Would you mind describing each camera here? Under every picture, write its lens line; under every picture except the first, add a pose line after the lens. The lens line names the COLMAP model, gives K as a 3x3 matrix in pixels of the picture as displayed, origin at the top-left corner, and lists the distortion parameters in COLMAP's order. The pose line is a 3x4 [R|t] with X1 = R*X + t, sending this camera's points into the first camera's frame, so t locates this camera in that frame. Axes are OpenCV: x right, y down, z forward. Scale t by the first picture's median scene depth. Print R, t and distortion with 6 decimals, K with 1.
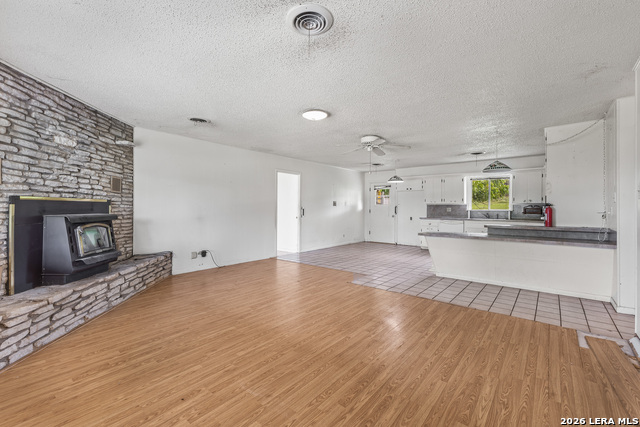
lens RADIAL K [[279.7, 0, 316.4], [0, 279.7, 210.6], [0, 0, 1]] dist [0.000694, 0.000118]
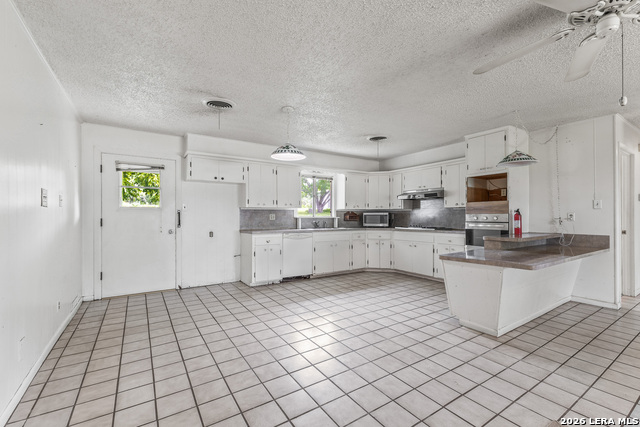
lens RADIAL K [[279.7, 0, 318.0], [0, 279.7, 213.5], [0, 0, 1]] dist [0.014091, -0.011283]
pose [[0.289248, 0.000903, 0.957254, -0.286525], [0.009982, 0.999942, -0.003960, -0.019037], [-0.957202, 0.010700, 0.289222, 1.656637]]
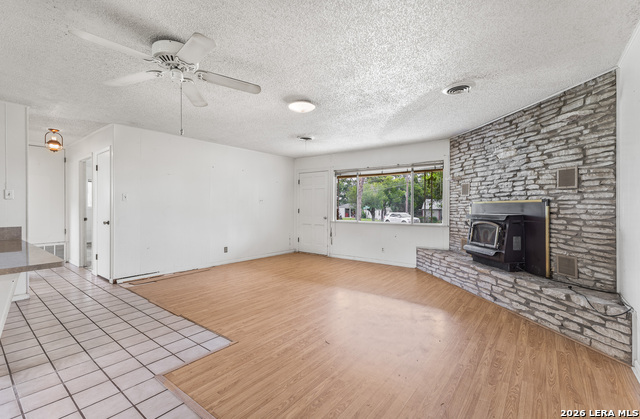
lens RADIAL K [[284.0, 0, 317.3], [0, 284.0, 210.4], [0, 0, 1]] dist [0.002688, 0.000371]
pose [[-0.999453, -0.007424, -0.032239, -0.030918], [-0.007993, 0.999814, 0.017562, -0.016467], [0.032102, 0.017810, -0.999326, 1.989544]]
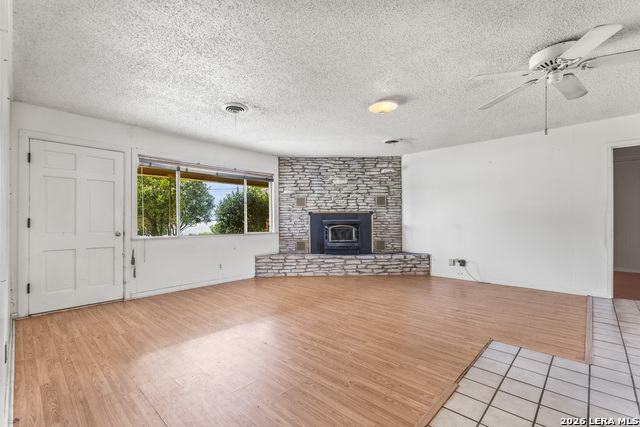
lens RADIAL K [[284.7, 0, 317.5], [0, 284.7, 221.3], [0, 0, 1]] dist [0.014138, -0.000713]
pose [[-0.059560, 0.002248, -0.998222, 0.932236], [-0.002073, 0.999995, 0.002376, 0.015504], [0.998223, 0.002211, -0.059555, 0.862878]]
